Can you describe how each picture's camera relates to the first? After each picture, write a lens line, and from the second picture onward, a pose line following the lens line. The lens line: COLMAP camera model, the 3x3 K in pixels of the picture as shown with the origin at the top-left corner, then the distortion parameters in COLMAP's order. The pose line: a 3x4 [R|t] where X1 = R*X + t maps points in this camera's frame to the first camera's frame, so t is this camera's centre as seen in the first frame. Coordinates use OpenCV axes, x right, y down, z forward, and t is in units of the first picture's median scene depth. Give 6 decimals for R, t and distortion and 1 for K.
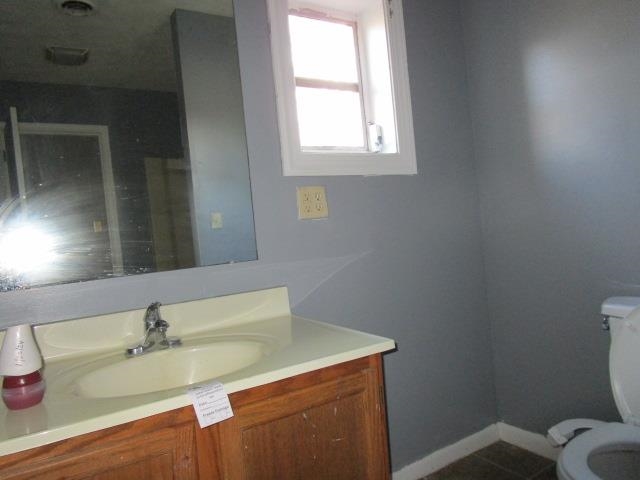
lens RADIAL K [[463.0, 0, 315.6], [0, 463.0, 239.6], [0, 0, 1]] dist [0.005458, 0.002325]
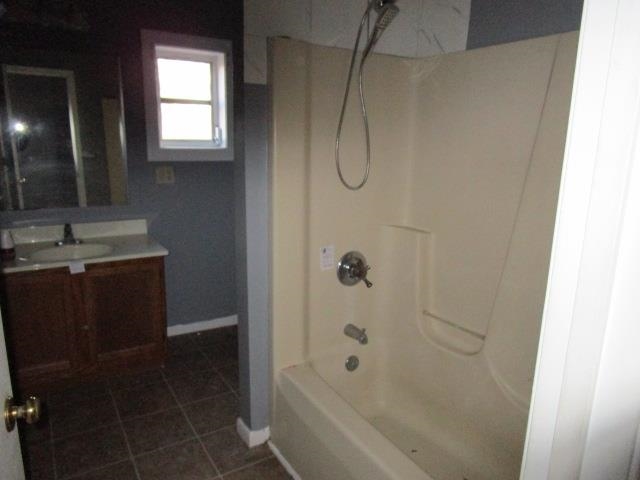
lens RADIAL K [[463.0, 0, 323.8], [0, 463.0, 240.1], [0, 0, 1]] dist [0.005458, 0.002325]
pose [[0.992997, 0.112816, 0.035054, 0.813040], [-0.117651, 0.971262, 0.206901, -0.395109], [-0.010705, -0.209576, 0.977734, -1.224004]]
